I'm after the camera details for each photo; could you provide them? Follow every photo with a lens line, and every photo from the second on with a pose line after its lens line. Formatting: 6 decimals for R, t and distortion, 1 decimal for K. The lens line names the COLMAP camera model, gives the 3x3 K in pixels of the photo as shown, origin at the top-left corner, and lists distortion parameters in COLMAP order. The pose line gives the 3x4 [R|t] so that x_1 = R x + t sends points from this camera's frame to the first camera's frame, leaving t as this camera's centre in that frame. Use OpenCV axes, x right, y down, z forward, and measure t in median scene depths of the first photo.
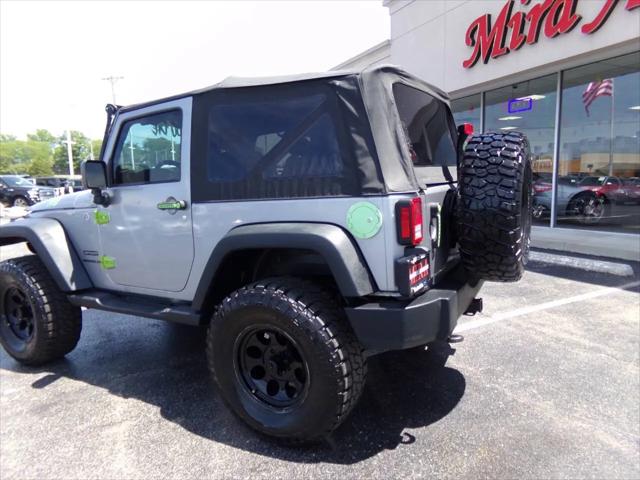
lens RADIAL K [[450.8, 0, 324.3], [0, 450.8, 240.5], [0, 0, 1]] dist [-0.023107, 0.036377]
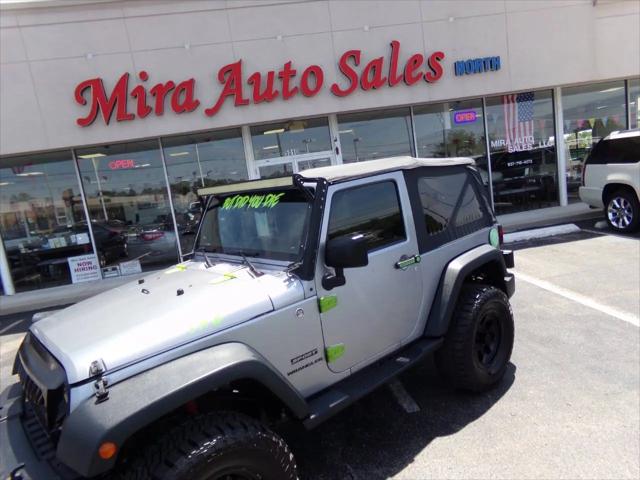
lens RADIAL K [[431.4, 0, 324.3], [0, 431.4, 242.7], [0, 0, 1]] dist [-0.080141, 0.150929]
pose [[0.321944, -0.150153, 0.934776, -1.061562], [0.239059, 0.968242, 0.073195, -0.189931], [-0.916080, 0.199902, 0.347615, 0.587586]]
